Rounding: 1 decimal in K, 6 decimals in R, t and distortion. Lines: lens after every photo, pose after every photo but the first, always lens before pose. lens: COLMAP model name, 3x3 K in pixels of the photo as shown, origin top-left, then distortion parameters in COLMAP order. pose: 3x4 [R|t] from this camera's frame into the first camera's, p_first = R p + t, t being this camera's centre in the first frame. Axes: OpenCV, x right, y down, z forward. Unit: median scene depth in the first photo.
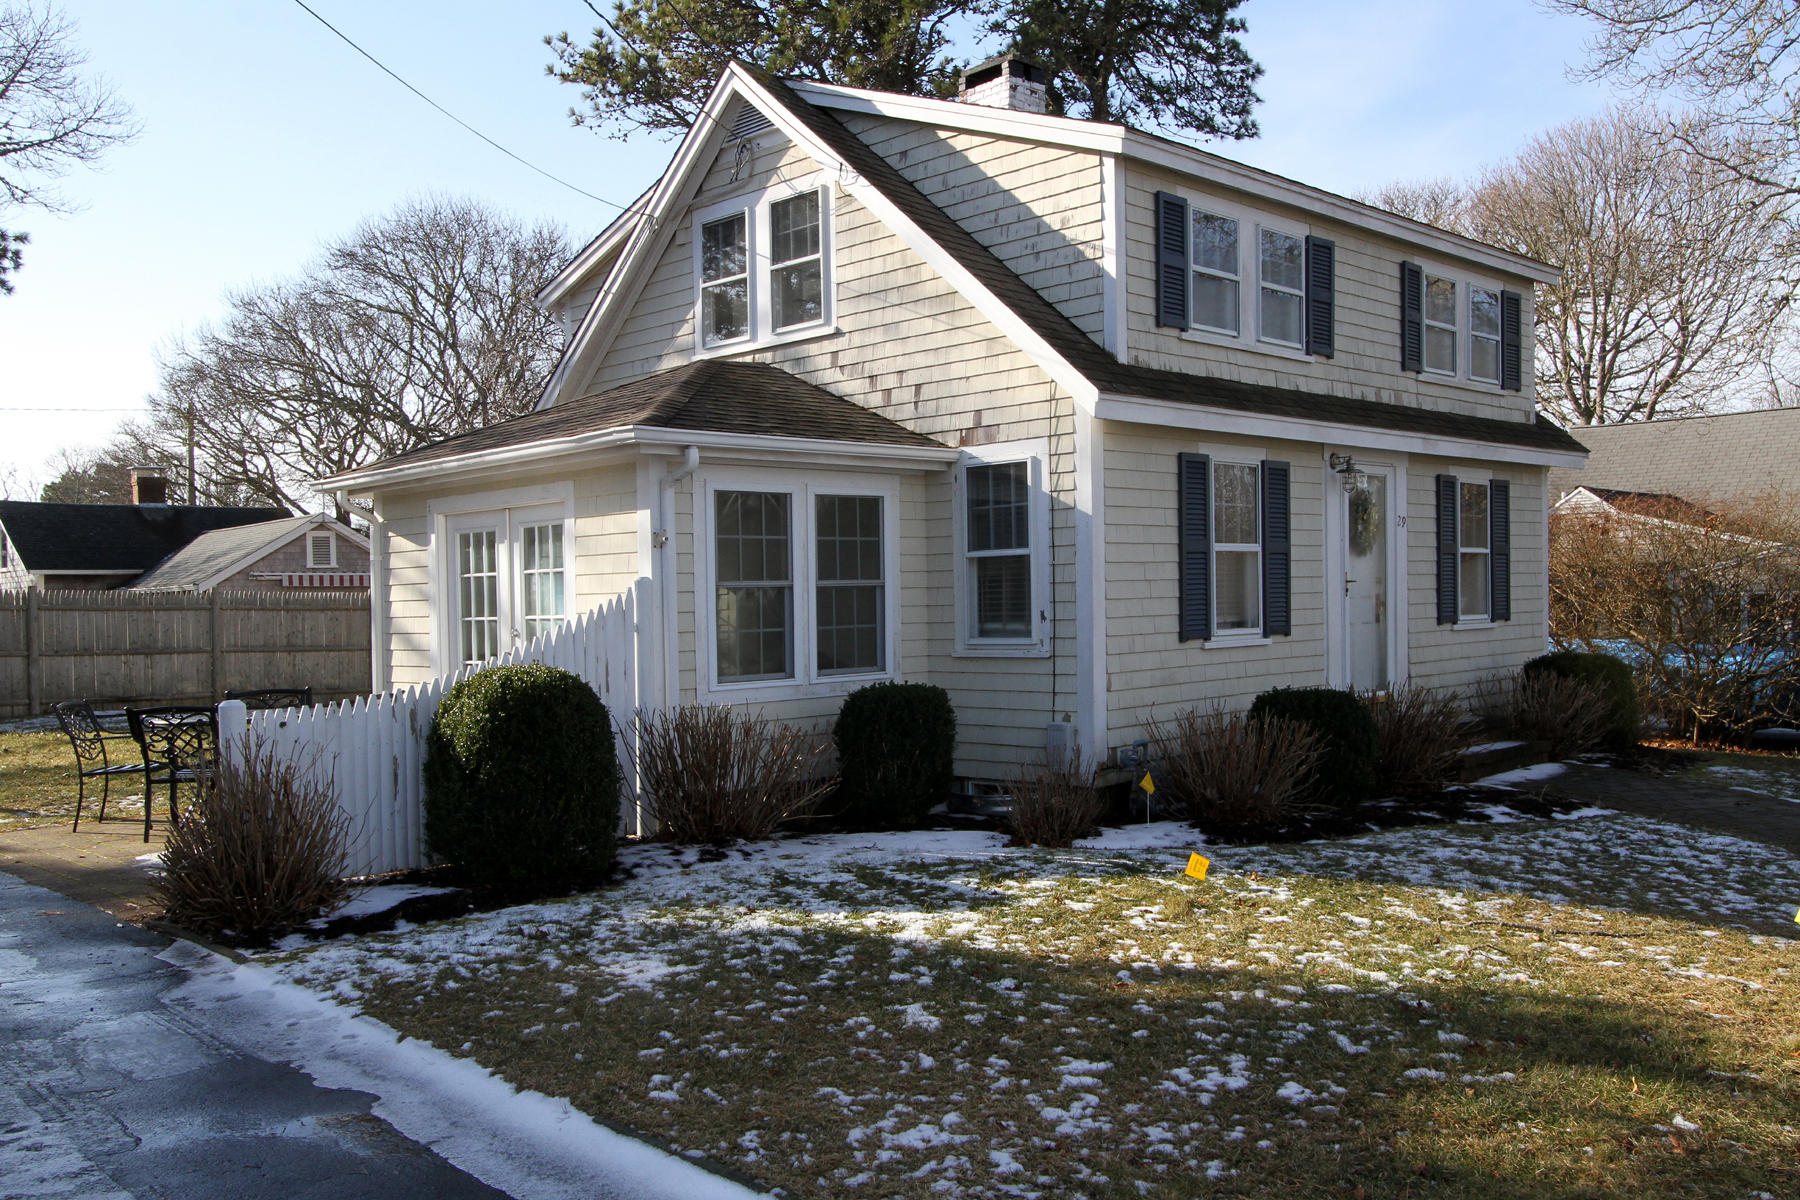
lens RADIAL K [[1527.8, 0, 902.6], [0, 1527.8, 599.1], [0, 0, 1]] dist [0.002986, 0.003920]
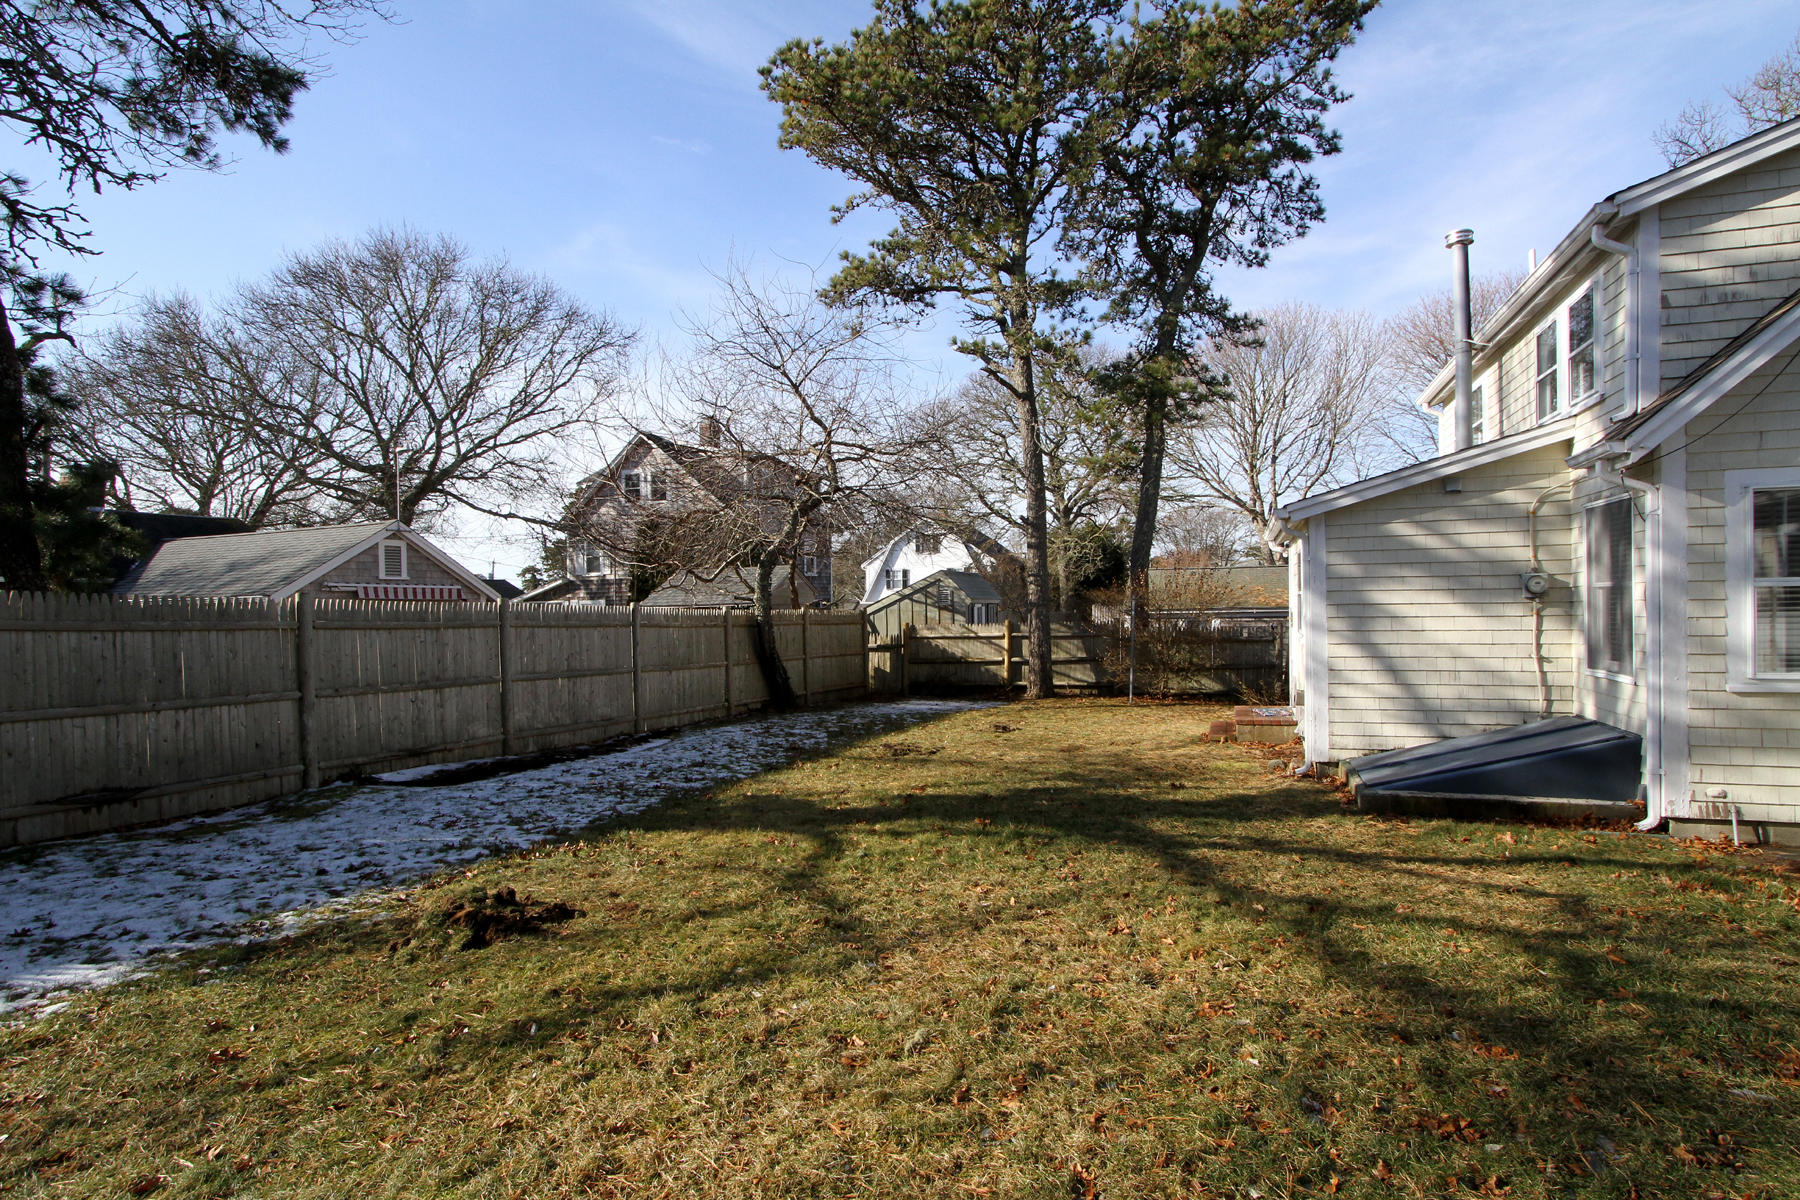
lens RADIAL K [[965.6, 0, 910.6], [0, 965.6, 611.2], [0, 0, 1]] dist [-0.007537, -0.000705]
pose [[0.907023, 0.004030, 0.421062, -0.897420], [-0.002746, 0.999990, -0.003656, 0.000071], [-0.421073, 0.002160, 0.907024, 0.895705]]
